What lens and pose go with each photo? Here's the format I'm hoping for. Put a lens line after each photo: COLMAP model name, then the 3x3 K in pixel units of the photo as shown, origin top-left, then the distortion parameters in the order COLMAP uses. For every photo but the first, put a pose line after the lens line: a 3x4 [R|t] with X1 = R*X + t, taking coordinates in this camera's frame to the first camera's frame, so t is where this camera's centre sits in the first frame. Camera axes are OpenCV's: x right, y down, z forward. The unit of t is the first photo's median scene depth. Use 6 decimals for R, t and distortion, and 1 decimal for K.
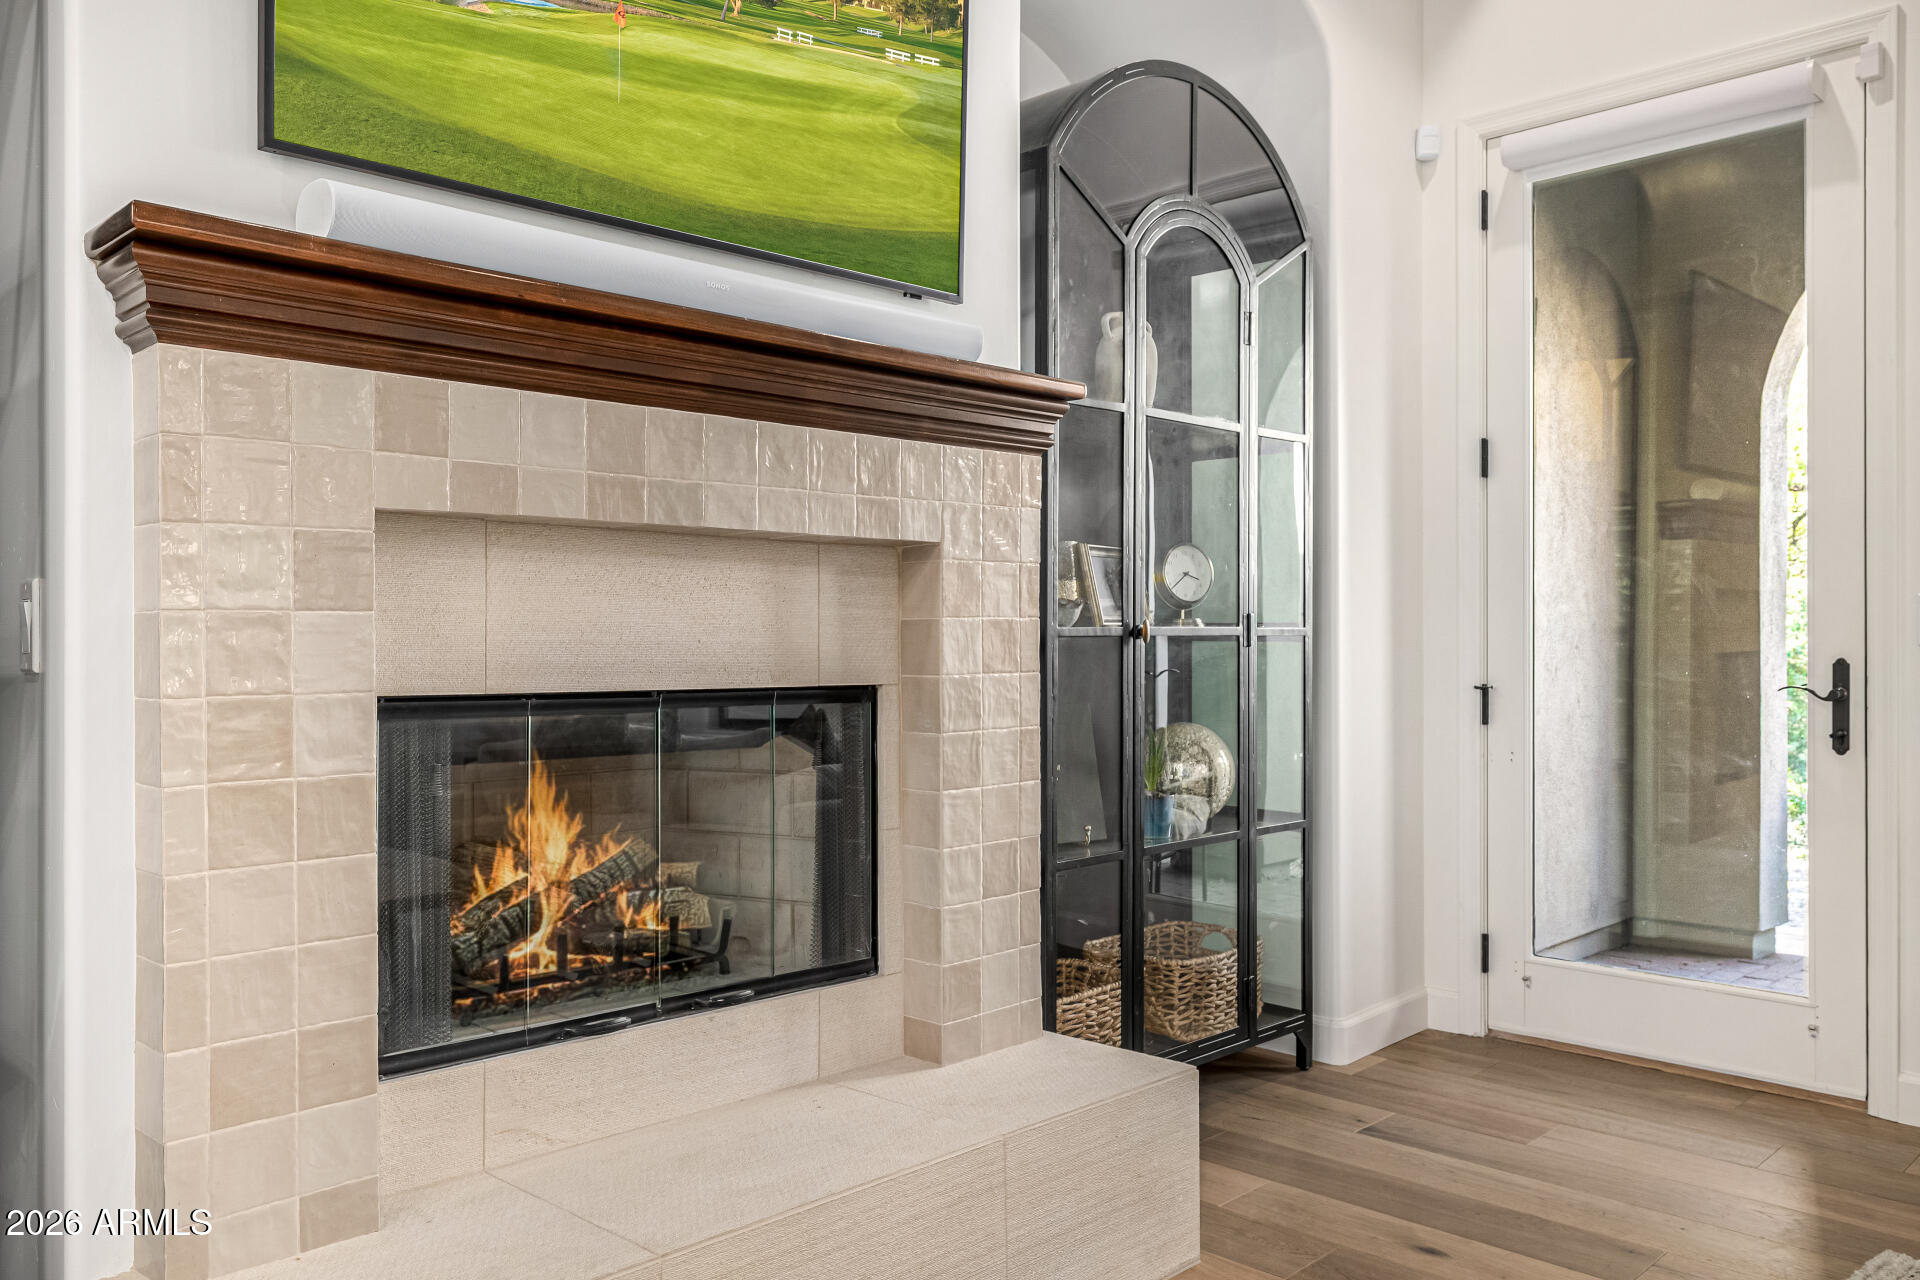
lens RADIAL K [[1499.5, 0, 960.0], [0, 1499.5, 640.0], [0, 0, 1]] dist [-0.004139, -0.002675]
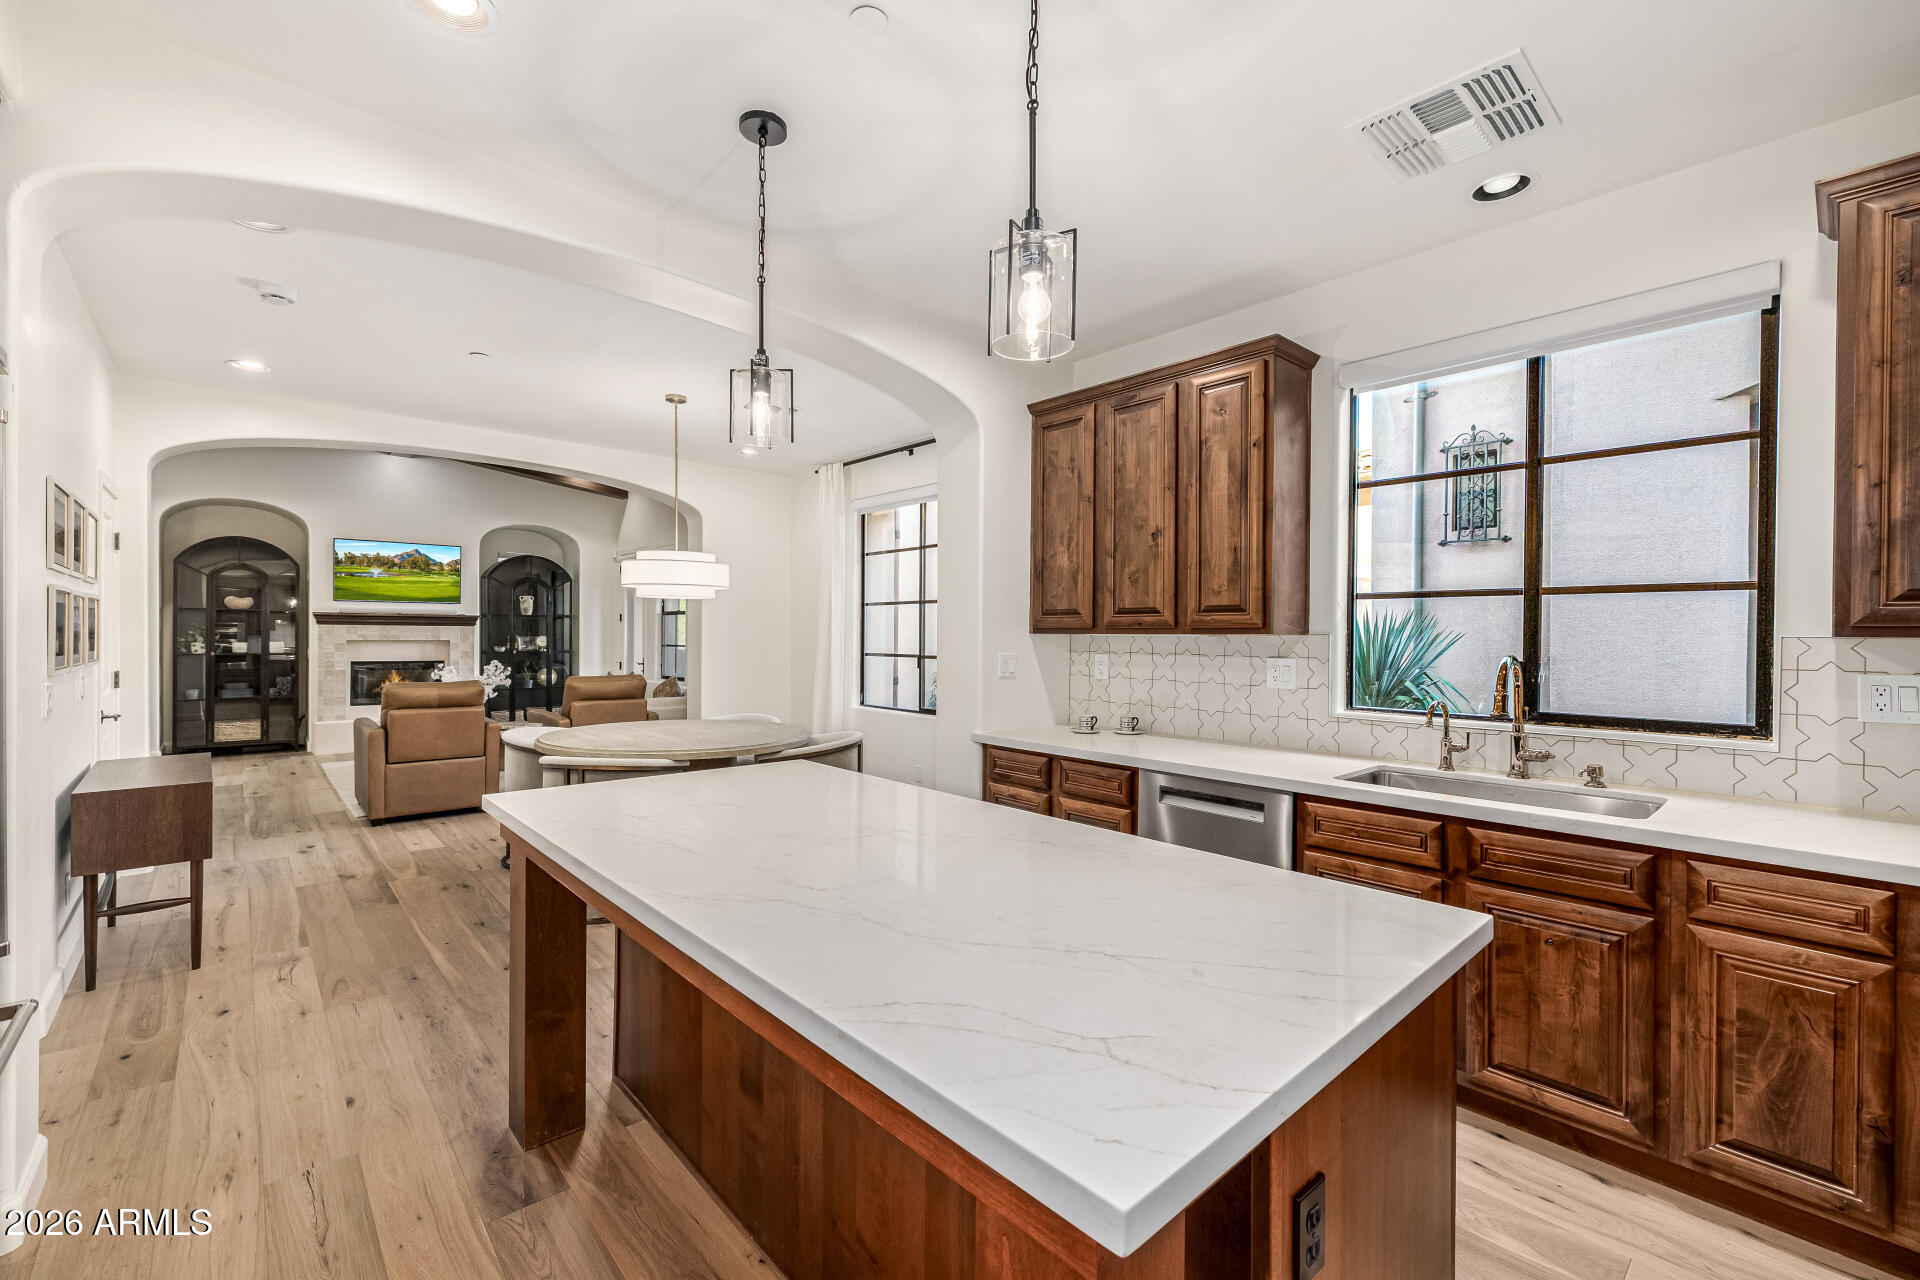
lens RADIAL K [[804.5, 0, 963.0], [0, 804.5, 634.1], [0, 0, 1]] dist [0.001140, 0.000341]
pose [[0.998684, 0.004514, -0.051083, 2.543654], [-0.004804, 0.999973, -0.005555, -0.083145], [0.051057, 0.005793, 0.998679, -2.608606]]
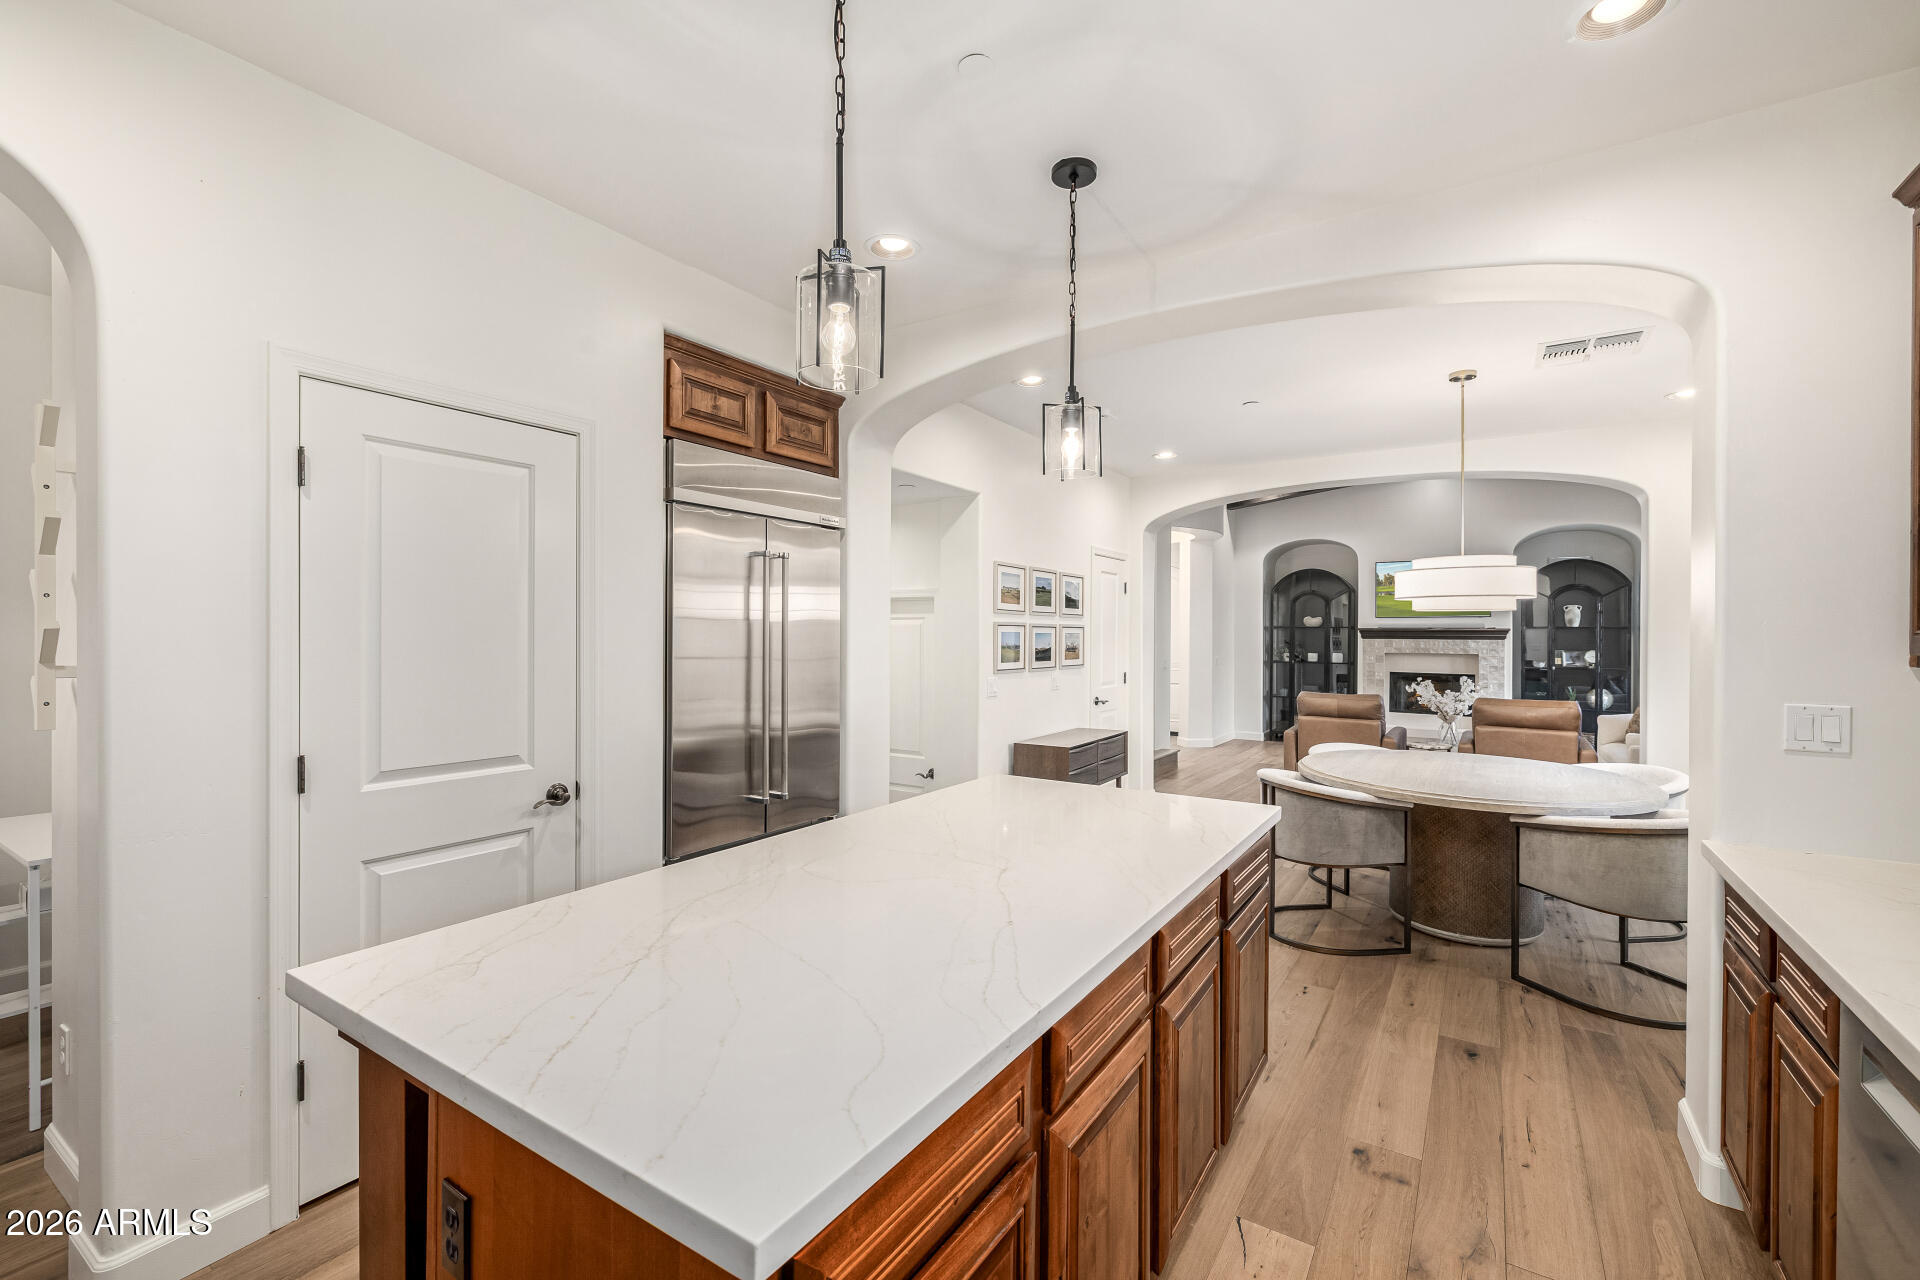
lens RADIAL K [[804.5, 0, 963.0], [0, 804.5, 634.1], [0, 0, 1]] dist [0.001140, 0.000341]
pose [[0.201453, -0.002431, -0.979495, 3.119587], [-0.012727, 0.999906, -0.005099, -0.106766], [0.979415, 0.013493, 0.201403, -2.068610]]
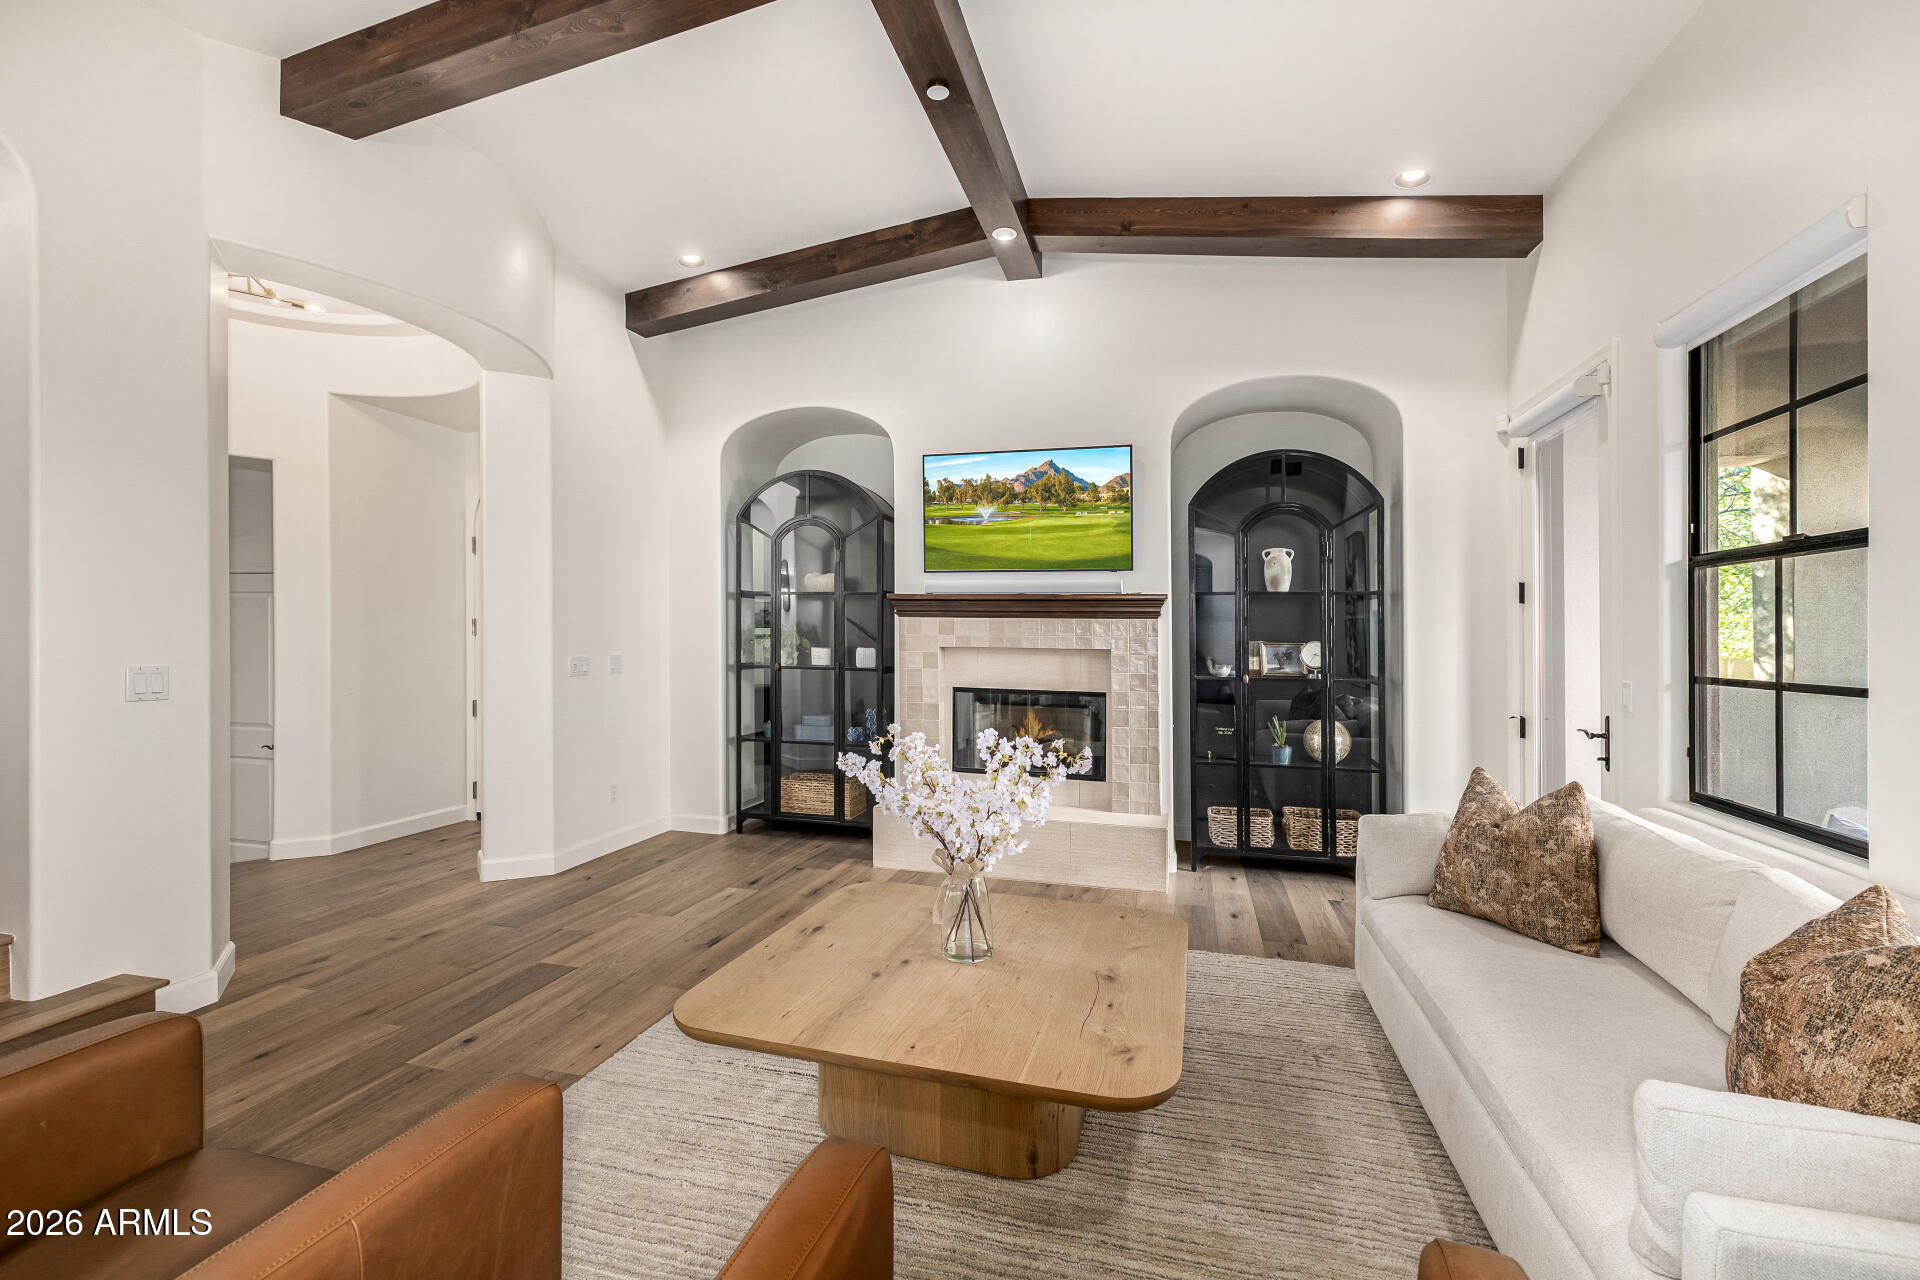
lens RADIAL K [[840.4, 0, 949.2], [0, 840.4, 630.9], [0, 0, 1]] dist [0.000187, 0.000385]
pose [[0.484667, 0.003925, -0.874690, 1.390803], [-0.015423, 0.999873, -0.004059, -0.091204], [0.874563, 0.015458, 0.484666, -0.184602]]
